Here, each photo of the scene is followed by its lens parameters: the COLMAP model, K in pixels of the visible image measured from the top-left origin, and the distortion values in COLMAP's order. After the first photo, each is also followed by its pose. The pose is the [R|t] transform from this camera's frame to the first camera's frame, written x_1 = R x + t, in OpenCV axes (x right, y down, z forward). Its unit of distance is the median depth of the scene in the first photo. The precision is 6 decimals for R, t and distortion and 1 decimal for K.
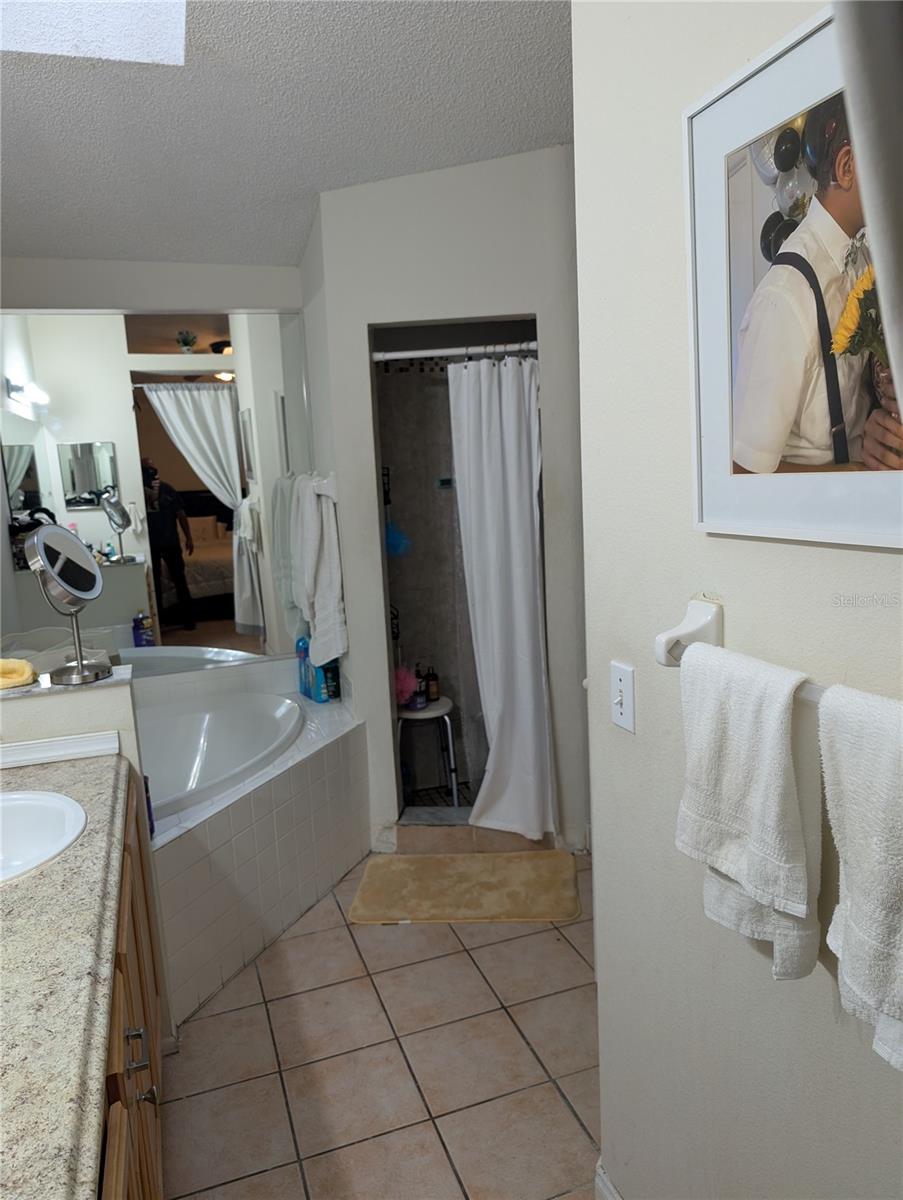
lens RADIAL K [[863.6, 0, 453.6], [0, 863.6, 603.2], [0, 0, 1]] dist [0.006161, -0.007420]
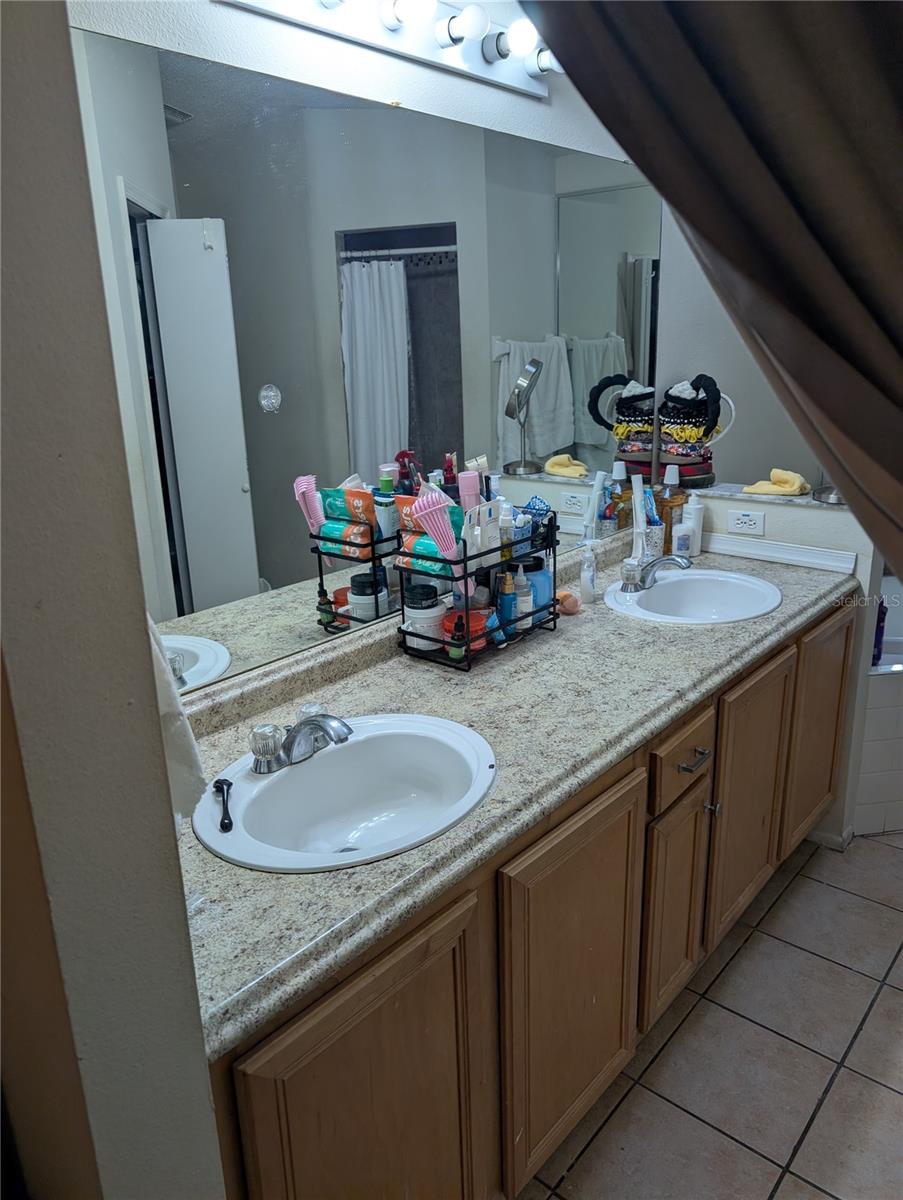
lens RADIAL K [[863.6, 0, 452.1], [0, 863.6, 598.0], [0, 0, 1]] dist [0.006161, -0.007420]
pose [[0.498316, 0.284547, -0.818971, 0.368365], [-0.140990, 0.958631, 0.247284, 0.004986], [0.855455, -0.007759, 0.517820, 0.002444]]
